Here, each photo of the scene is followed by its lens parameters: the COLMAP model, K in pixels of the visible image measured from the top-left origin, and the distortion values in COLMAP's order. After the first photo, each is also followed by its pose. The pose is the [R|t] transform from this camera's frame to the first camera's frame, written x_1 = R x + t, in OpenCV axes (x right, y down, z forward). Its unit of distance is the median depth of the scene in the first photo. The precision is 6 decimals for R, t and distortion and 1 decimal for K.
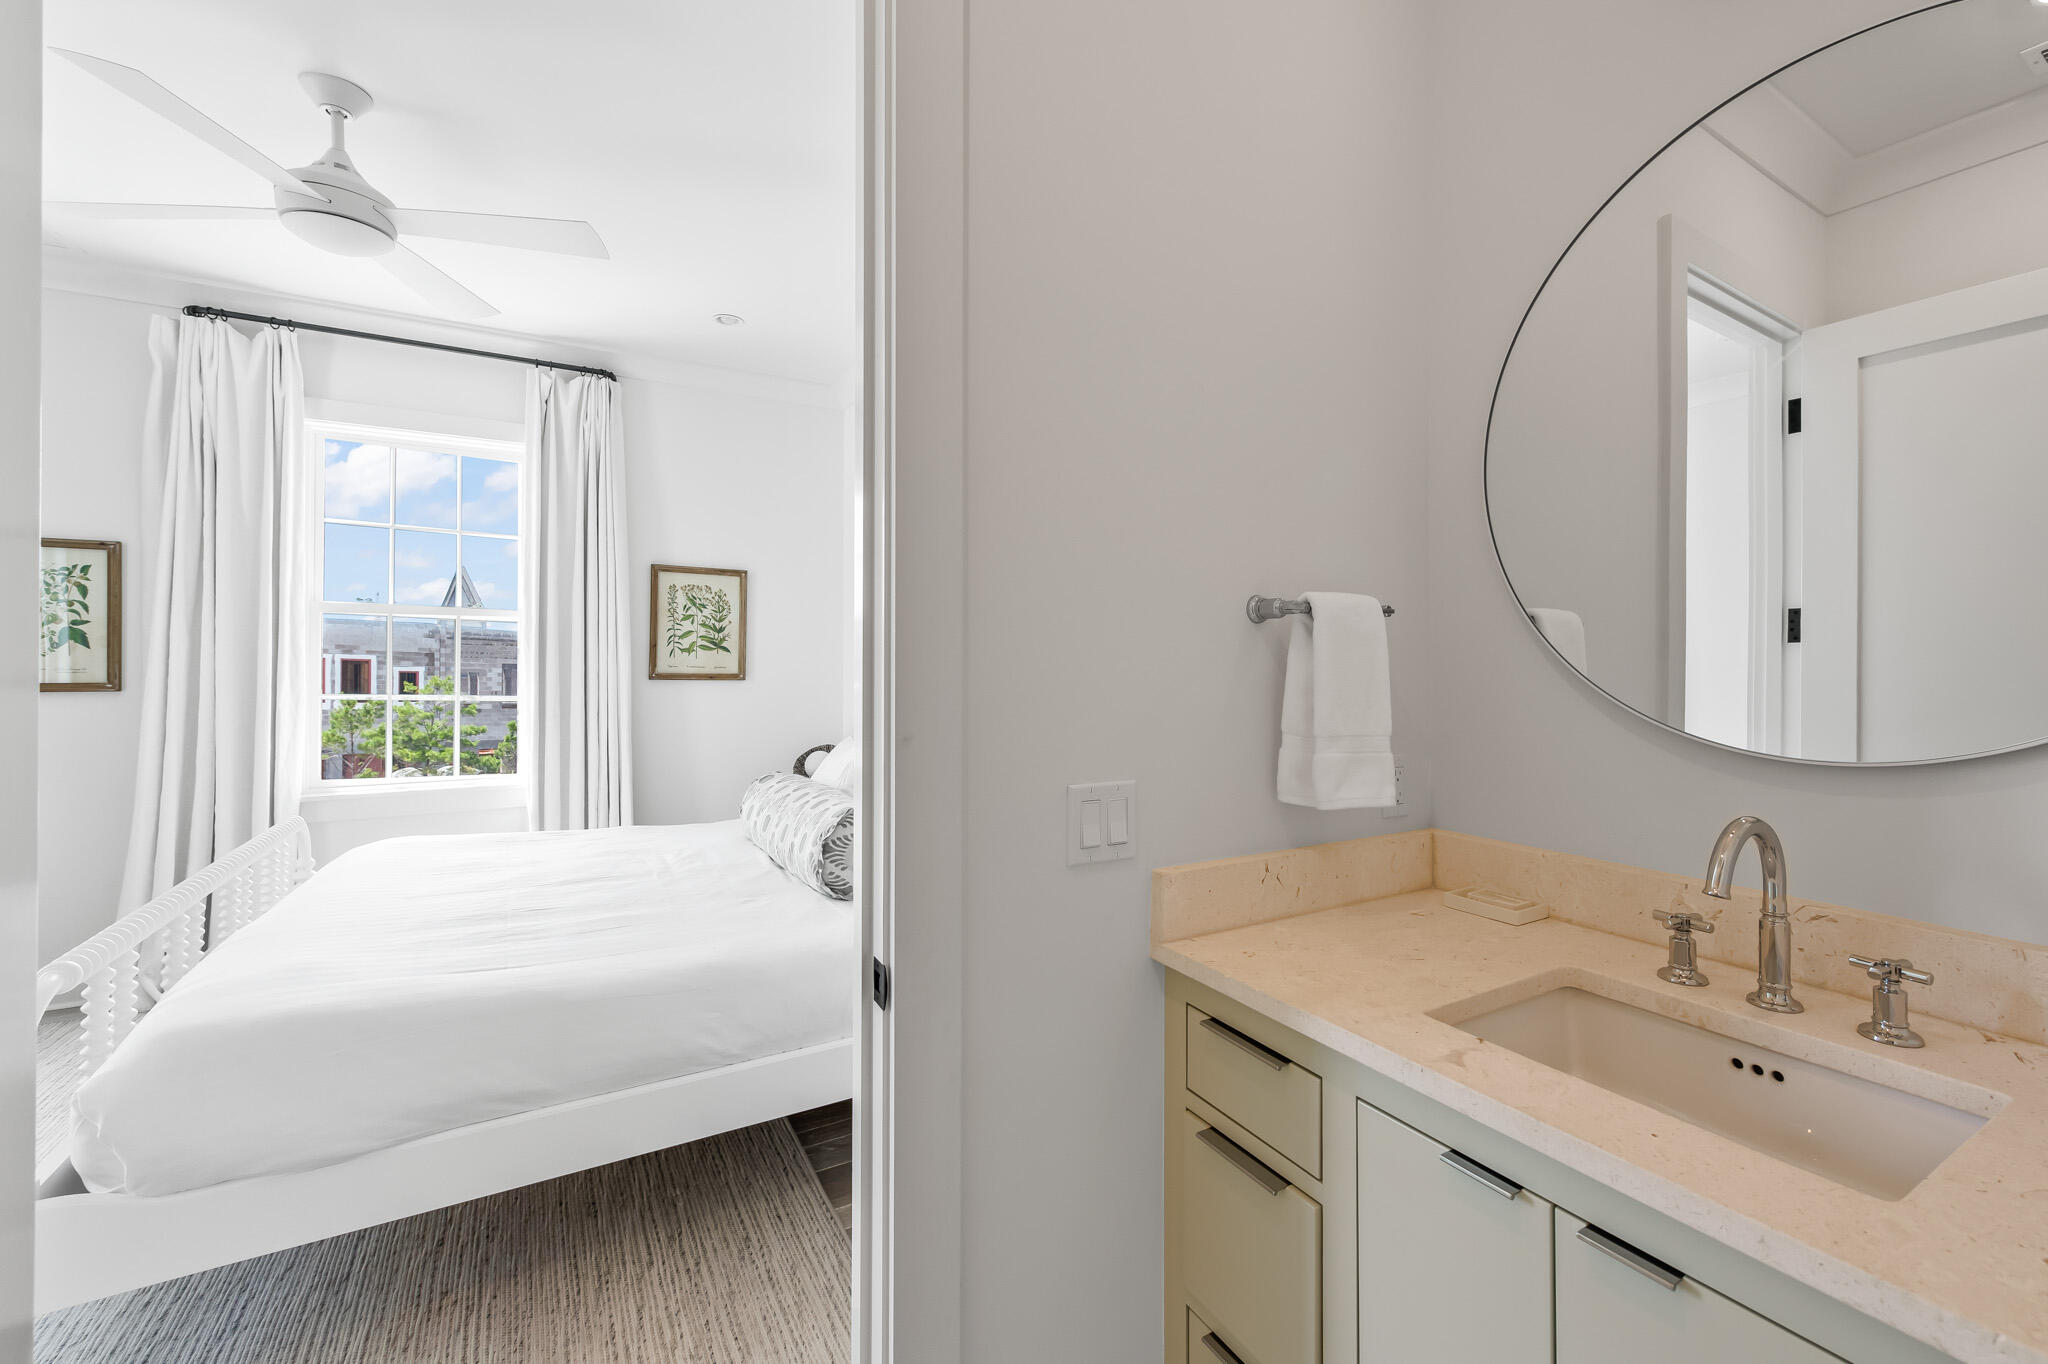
lens RADIAL K [[805.6, 0, 1032.7], [0, 805.6, 659.9], [0, 0, 1]] dist [0.000890, -0.001299]
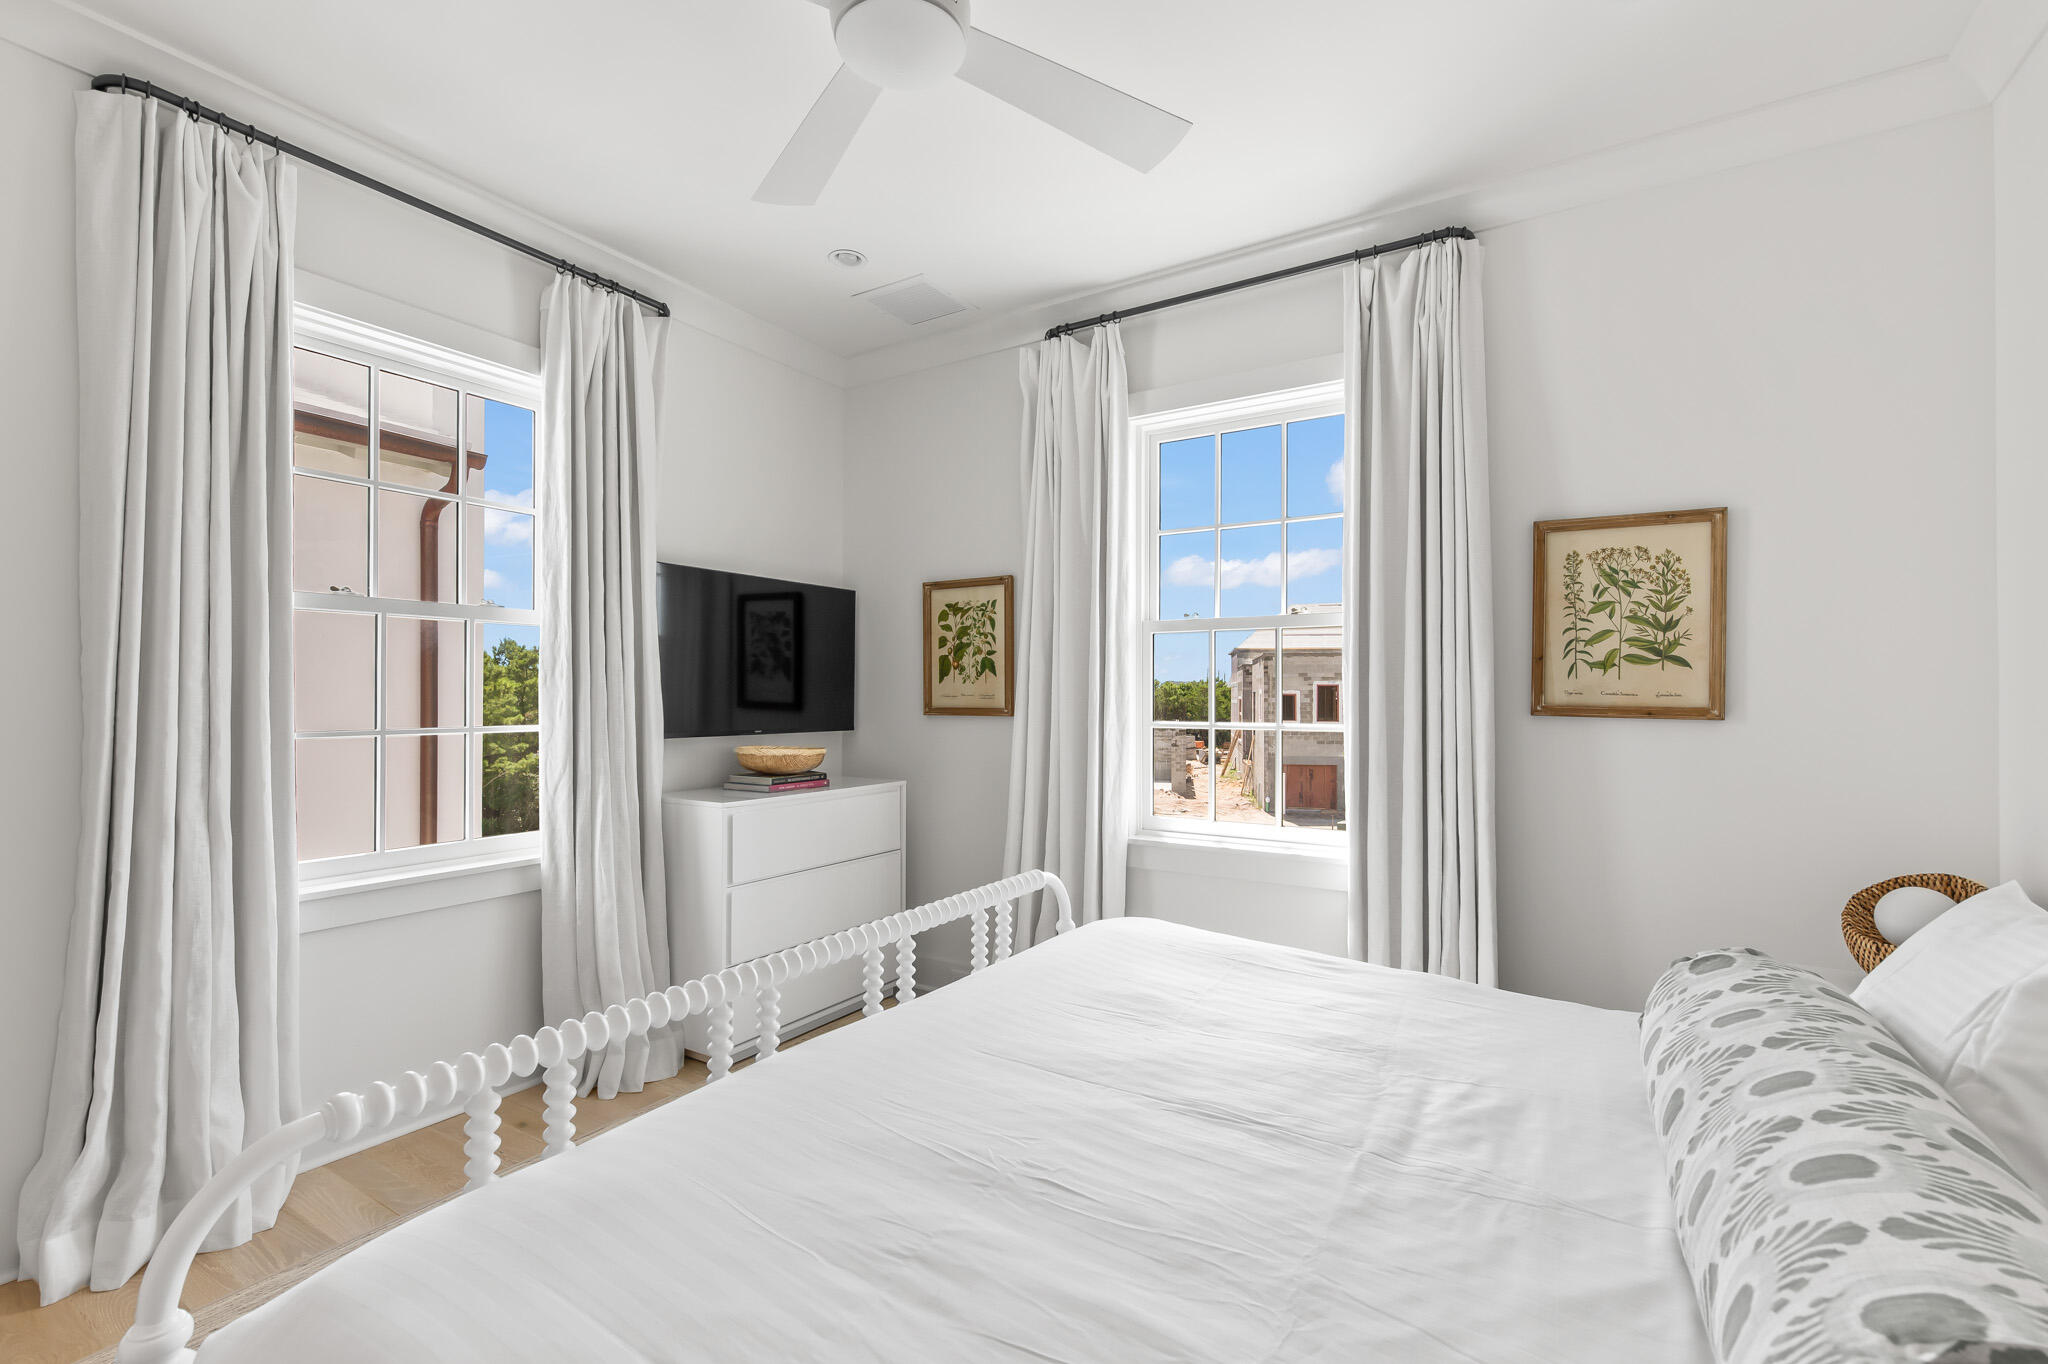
lens RADIAL K [[870.2, 0, 1066.0], [0, 870.2, 683.9], [0, 0, 1]] dist [0.008515, 0.000414]
pose [[0.481124, -0.007770, -0.876618, -0.078327], [0.007766, 0.999959, -0.004601, 0.001627], [0.876618, -0.004594, 0.481165, 0.411261]]
